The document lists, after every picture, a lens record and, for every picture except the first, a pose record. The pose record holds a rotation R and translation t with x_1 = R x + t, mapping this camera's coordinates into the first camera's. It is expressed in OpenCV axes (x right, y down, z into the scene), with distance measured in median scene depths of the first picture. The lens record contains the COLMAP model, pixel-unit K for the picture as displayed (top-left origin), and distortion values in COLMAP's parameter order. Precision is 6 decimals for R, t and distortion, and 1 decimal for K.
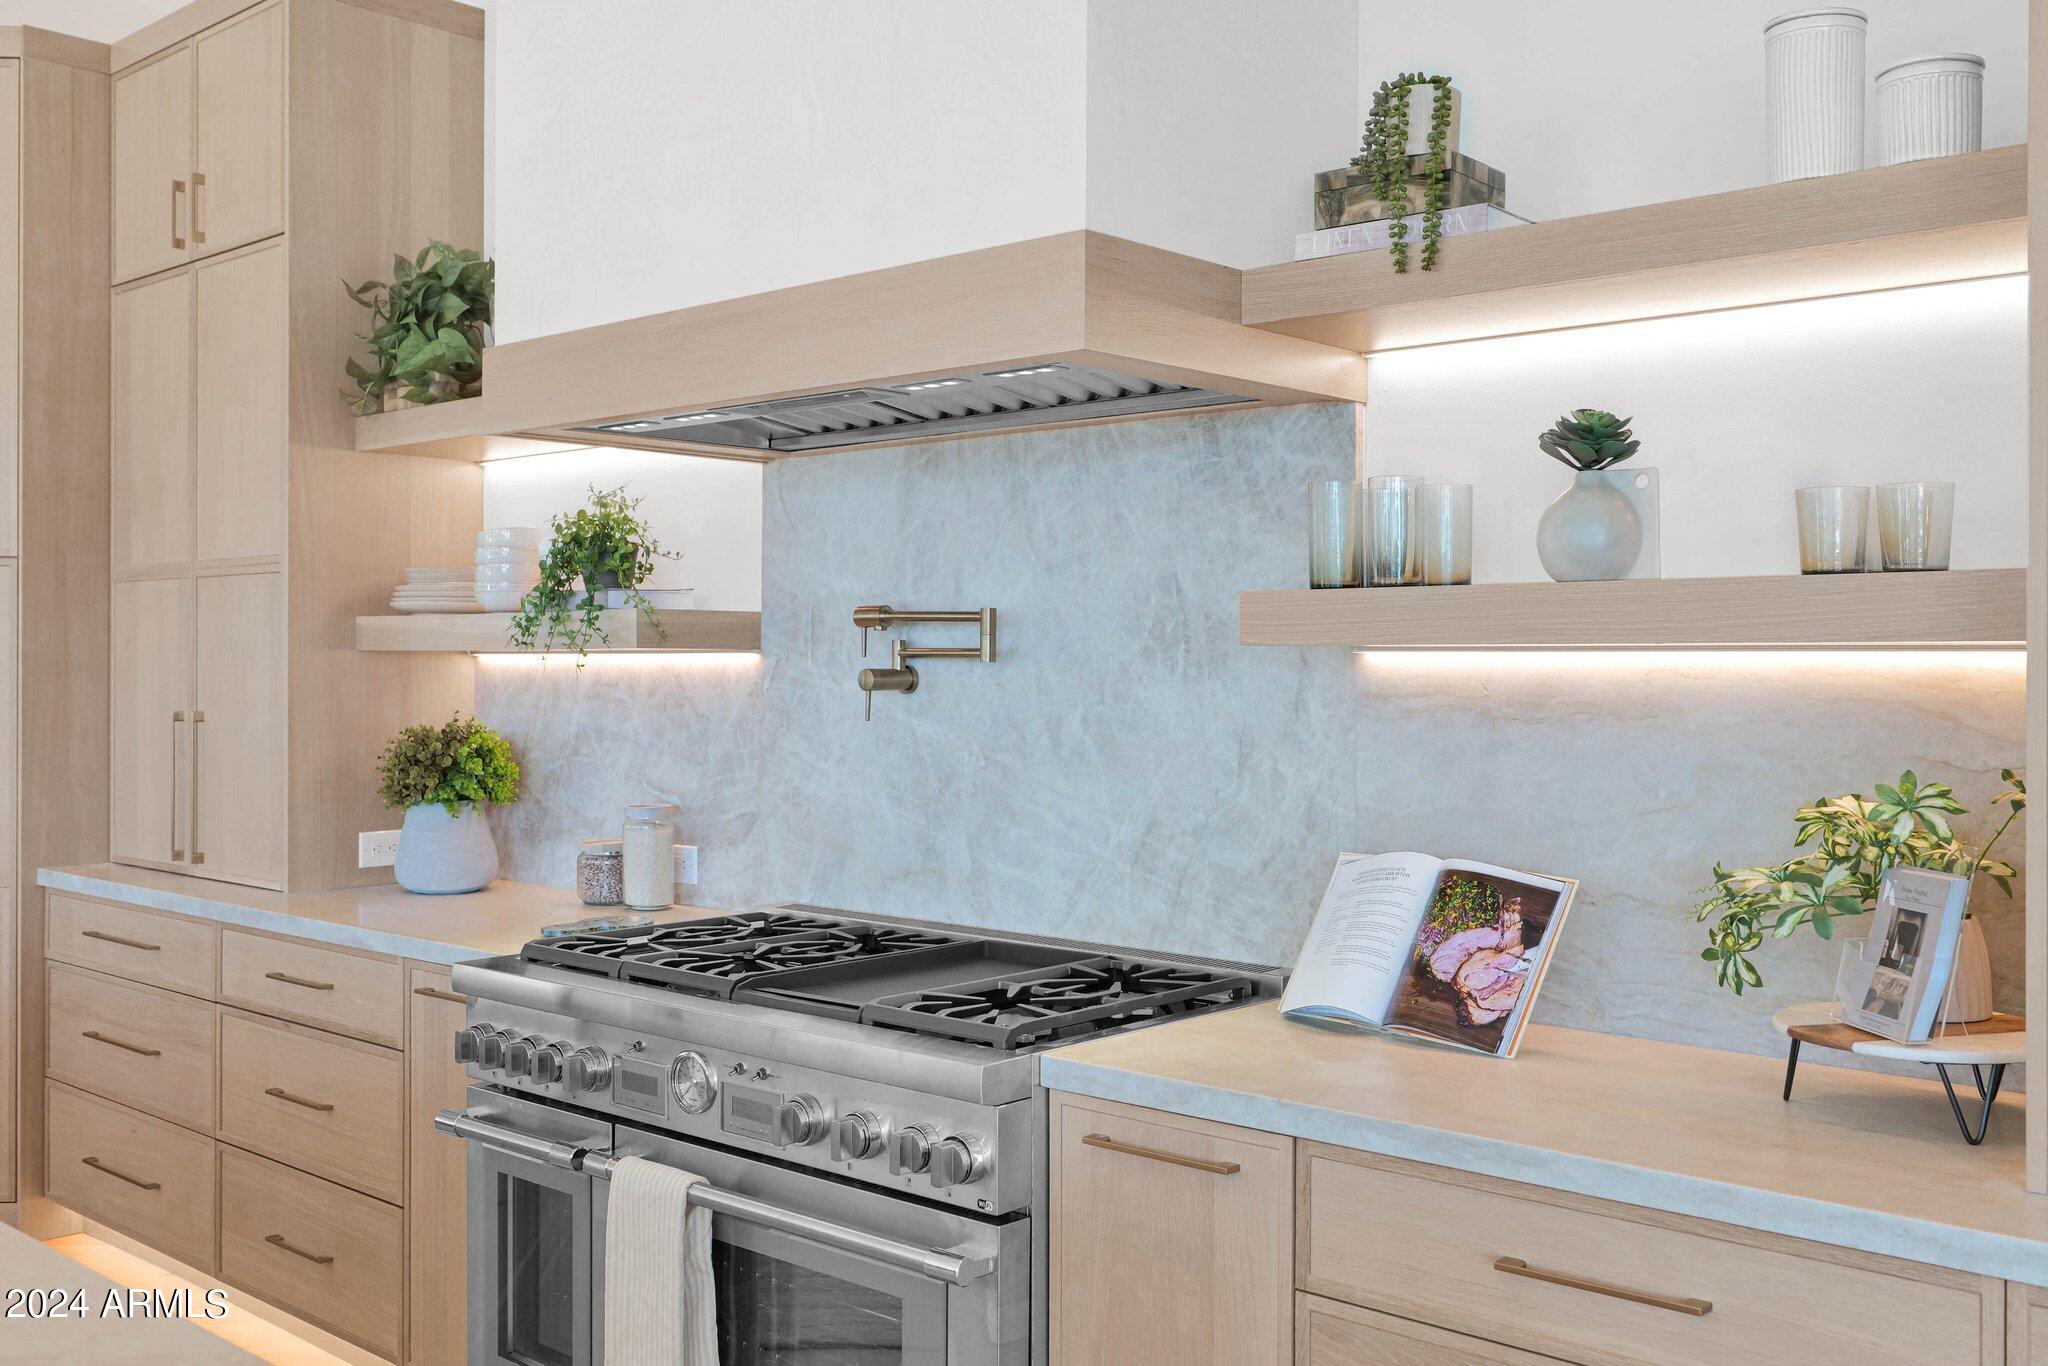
lens RADIAL K [[1883.5, 0, 1024.0], [0, 1883.5, 683.0], [0, 0, 1]] dist [0.006767, 0.008429]
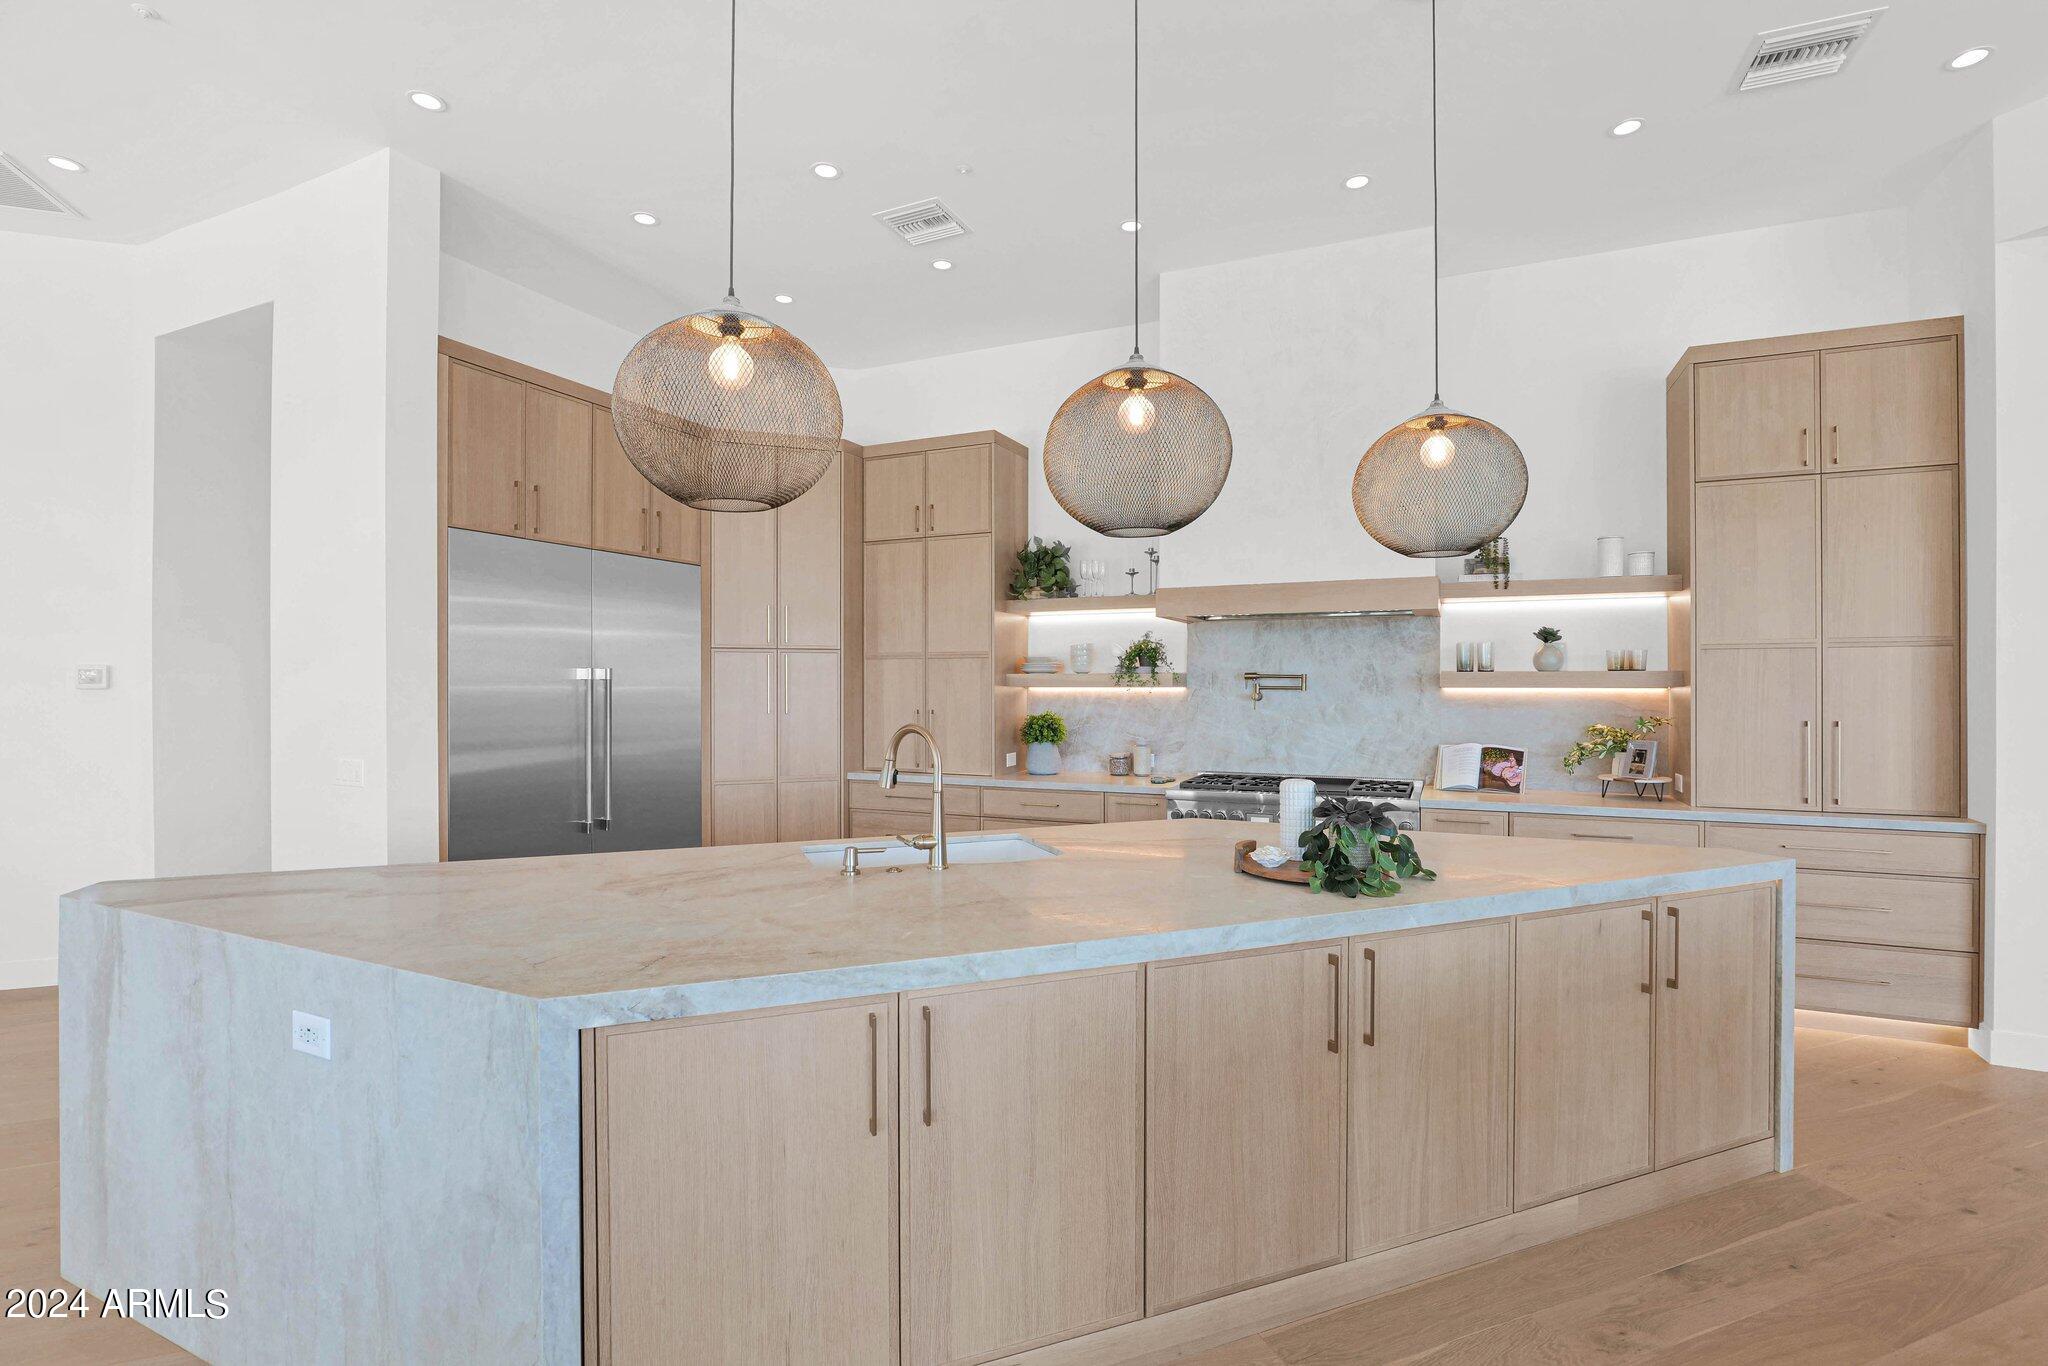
lens RADIAL K [[950.5, 0, 1024.0], [0, 950.5, 683.0], [0, 0, 1]] dist [-0.001271, -0.000112]
pose [[0.952065, -0.000556, 0.305896, -1.057371], [0.004664, 0.999908, -0.012701, -0.006331], [-0.305861, 0.013519, 0.951980, -0.434412]]
